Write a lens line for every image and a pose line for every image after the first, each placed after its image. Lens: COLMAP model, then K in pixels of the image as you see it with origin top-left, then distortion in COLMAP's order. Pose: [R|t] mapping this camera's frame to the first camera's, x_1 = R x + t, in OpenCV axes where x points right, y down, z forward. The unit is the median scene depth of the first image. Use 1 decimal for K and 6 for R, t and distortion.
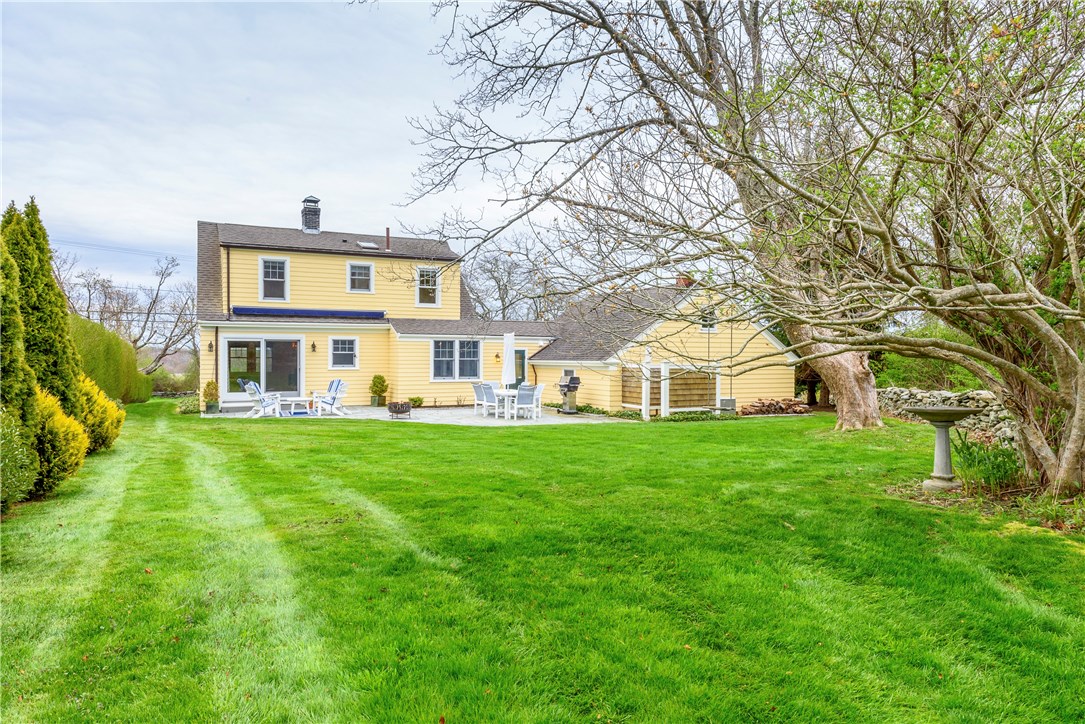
lens RADIAL K [[731.9, 0, 545.0], [0, 731.9, 371.6], [0, 0, 1]] dist [-0.005965, -0.000967]
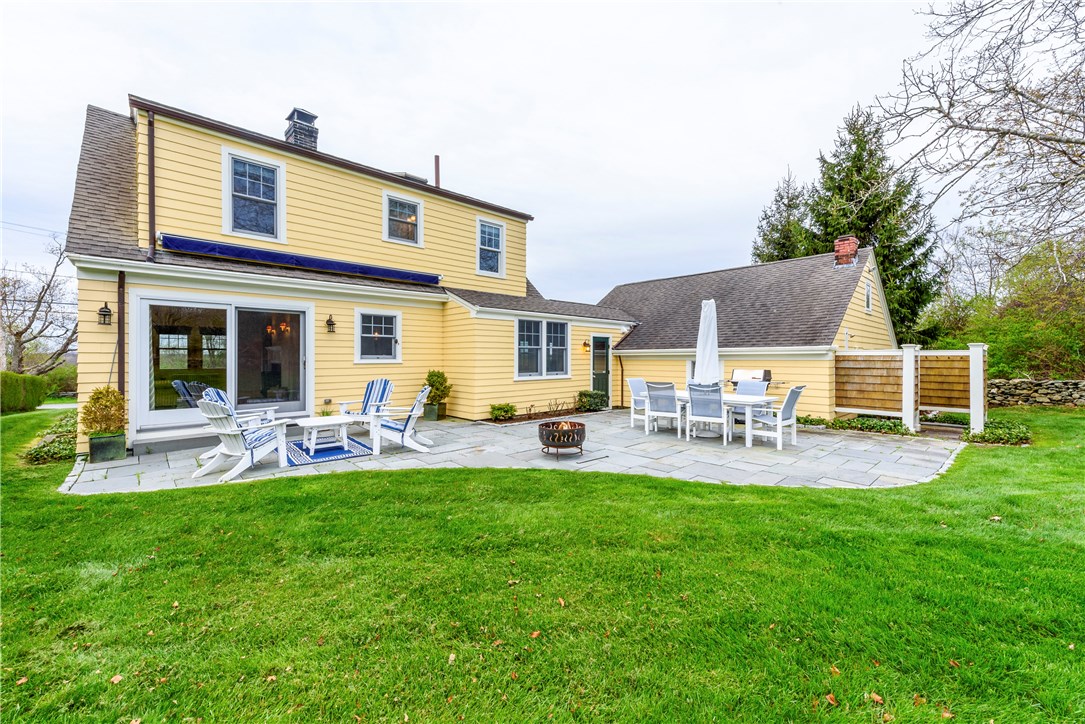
lens RADIAL K [[443.6, 0, 542.5], [0, 443.6, 362.0], [0, 0, 1]] dist [0.001567, 0.000082]
pose [[0.954791, -0.005844, 0.297221, -0.267173], [0.009500, 0.999896, -0.010858, 0.001916], [-0.297126, 0.013191, 0.954747, 0.627474]]
